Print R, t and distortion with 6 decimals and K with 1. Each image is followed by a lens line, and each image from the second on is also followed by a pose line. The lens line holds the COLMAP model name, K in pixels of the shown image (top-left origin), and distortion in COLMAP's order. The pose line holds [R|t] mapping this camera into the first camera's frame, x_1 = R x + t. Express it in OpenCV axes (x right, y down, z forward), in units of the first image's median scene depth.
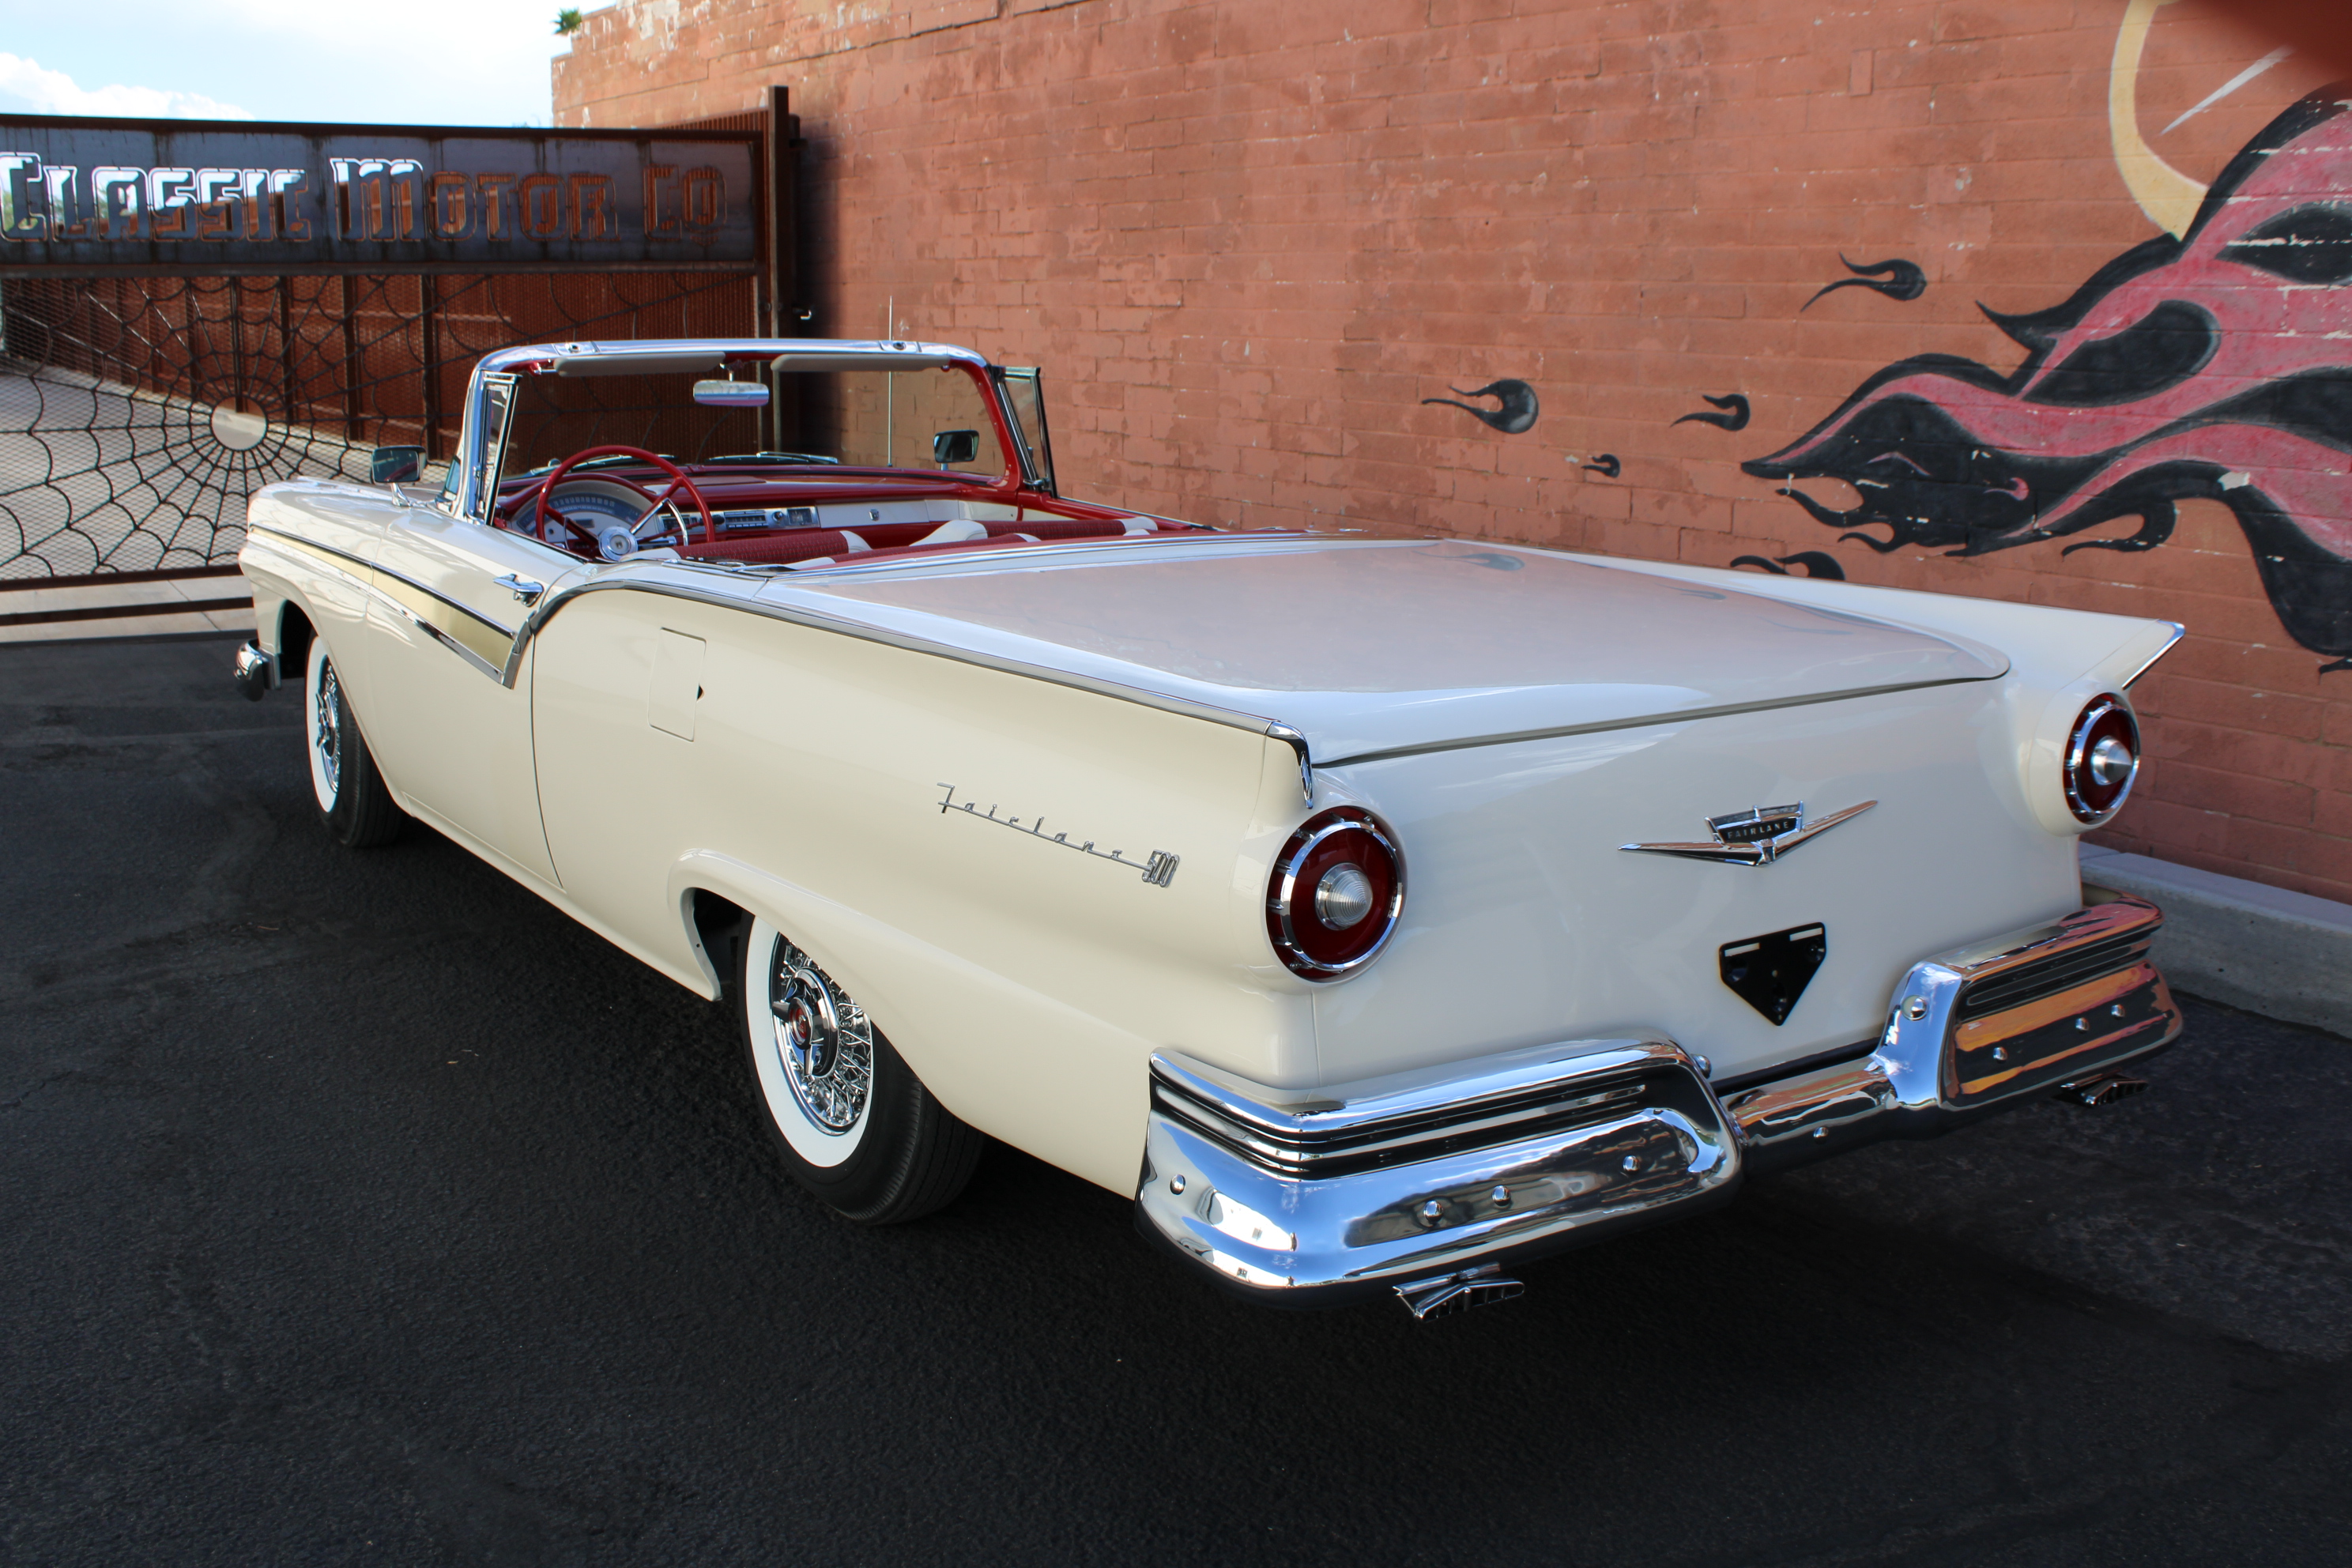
lens RADIAL K [[2258.9, 0, 1145.5], [0, 2258.9, 786.2], [0, 0, 1]] dist [-0.143435, 0.149129]
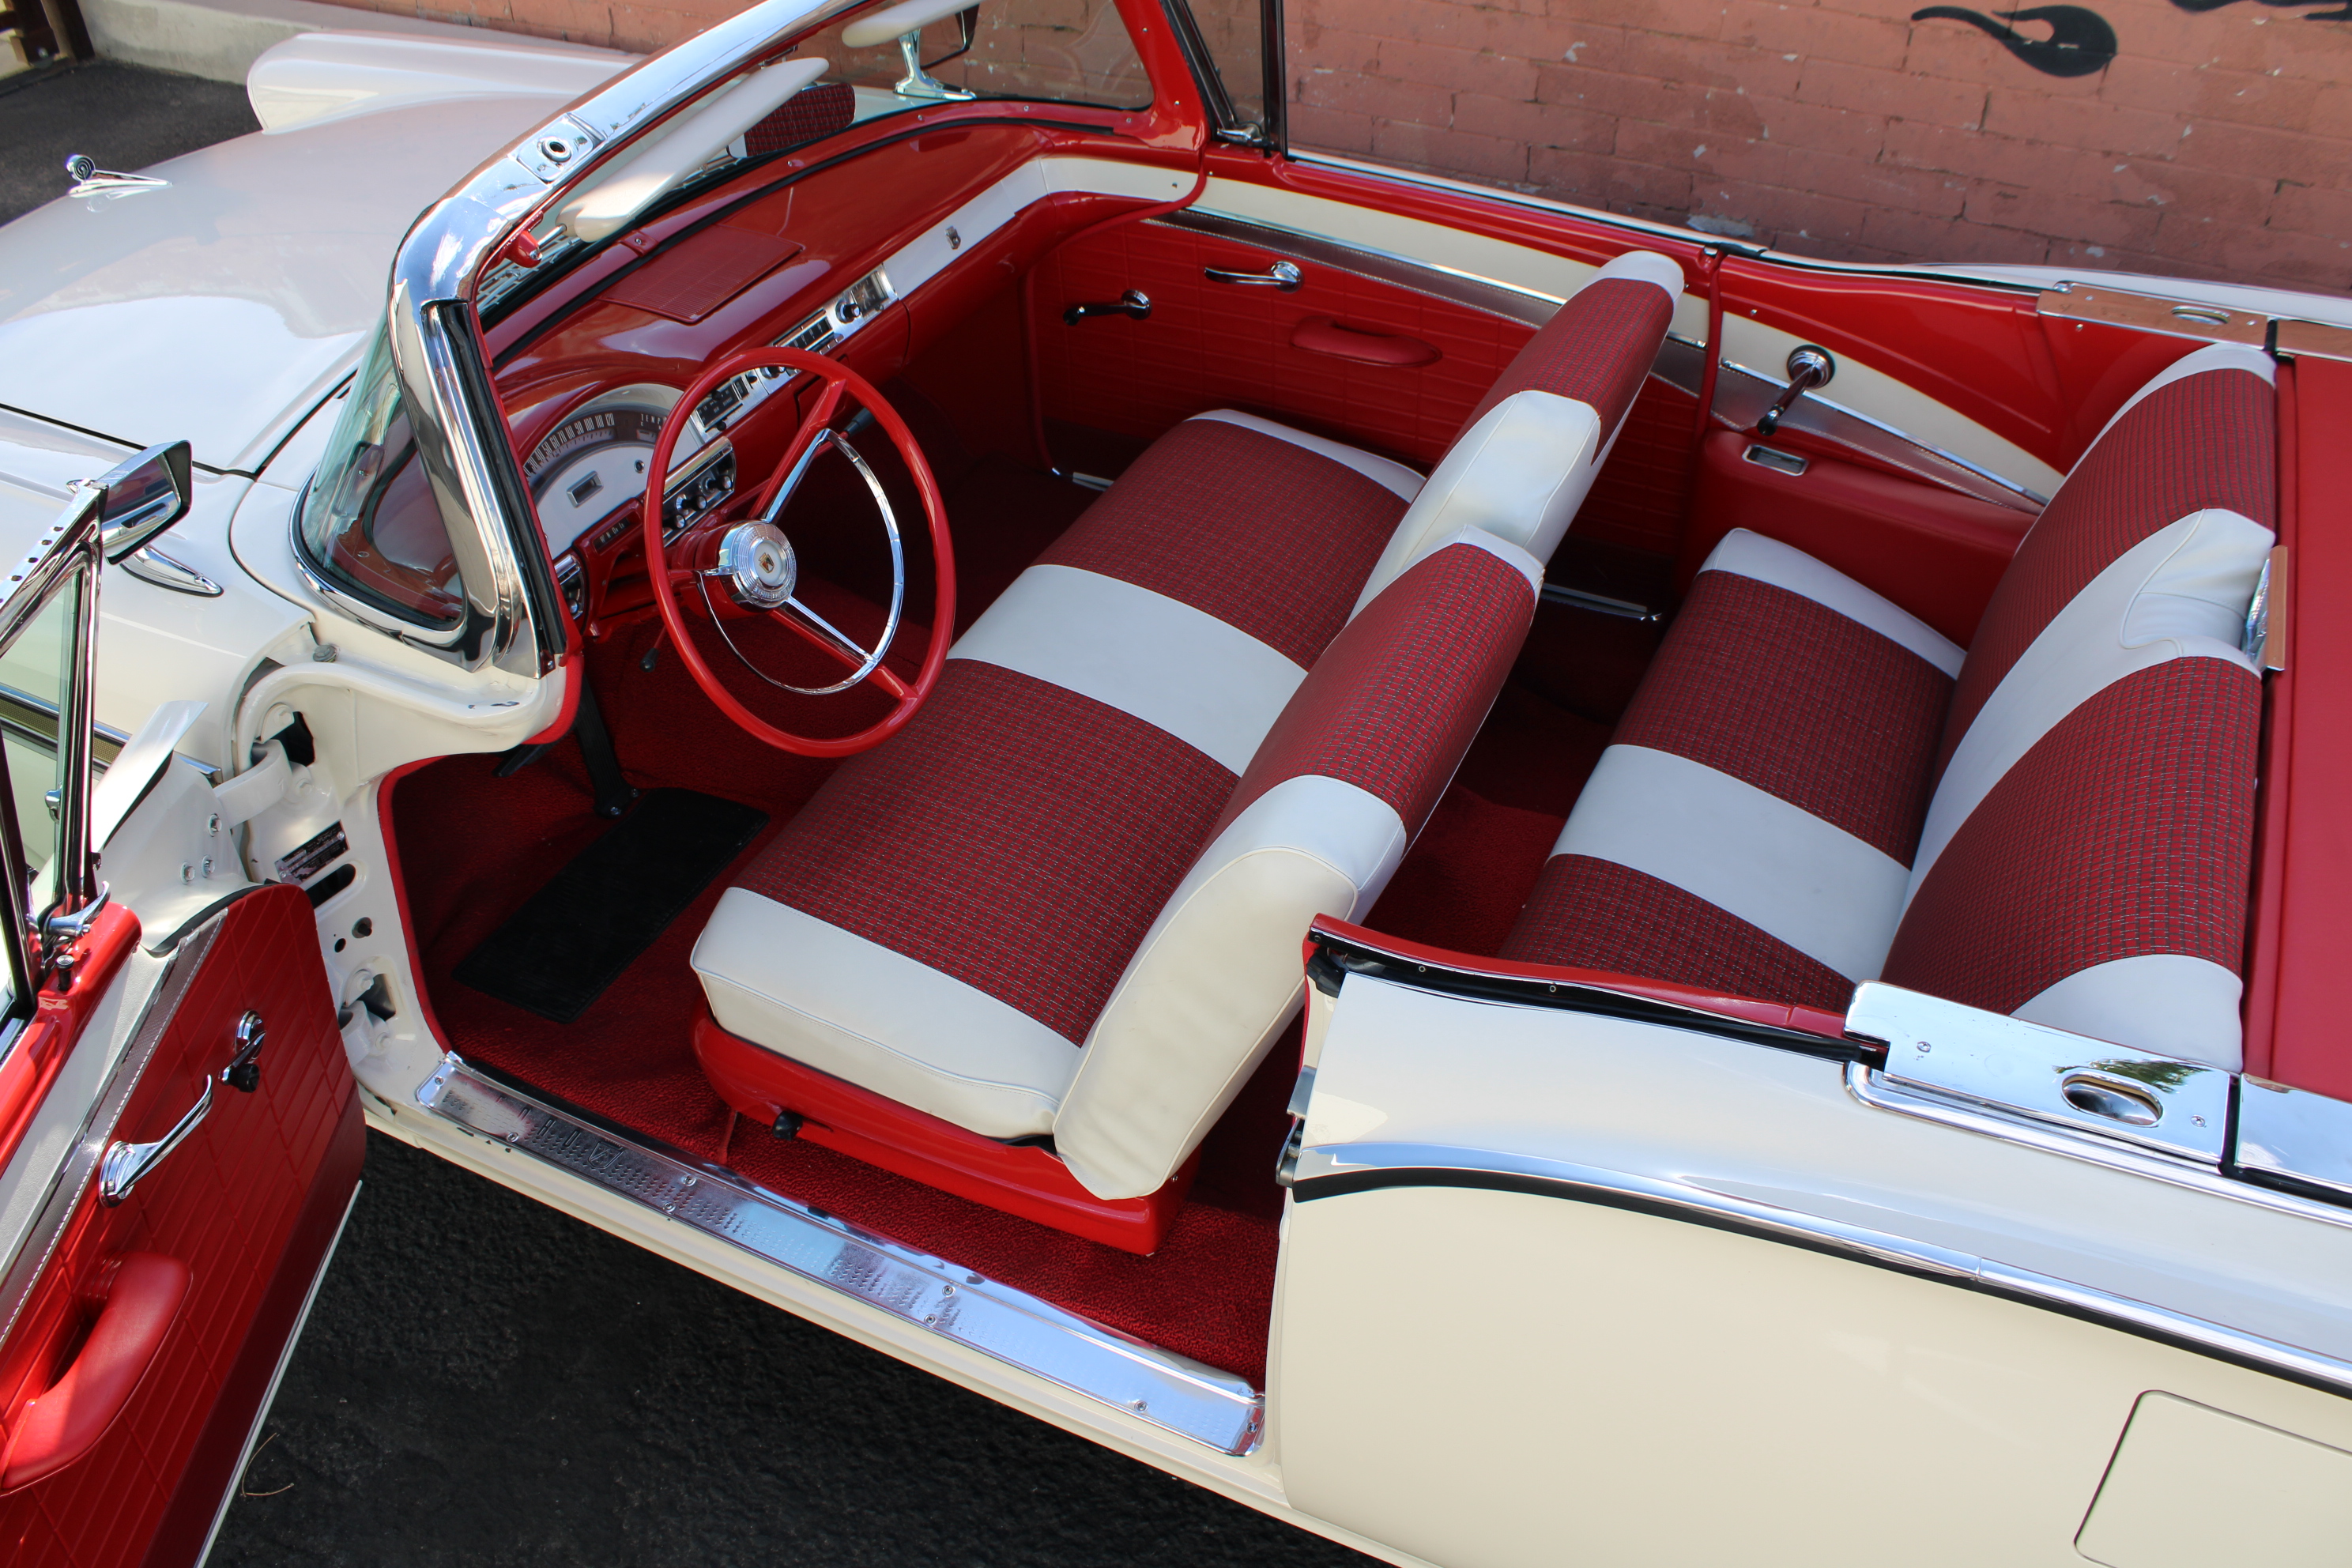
lens RADIAL K [[1966.9, 0, 1169.4], [0, 1966.9, 770.5], [0, 0, 1]] dist [-0.167932, 0.159441]
pose [[0.867650, -0.328110, 0.373533, -0.263339], [0.127033, 0.872678, 0.471482, -0.204709], [-0.480672, -0.361630, 0.798860, 0.517210]]
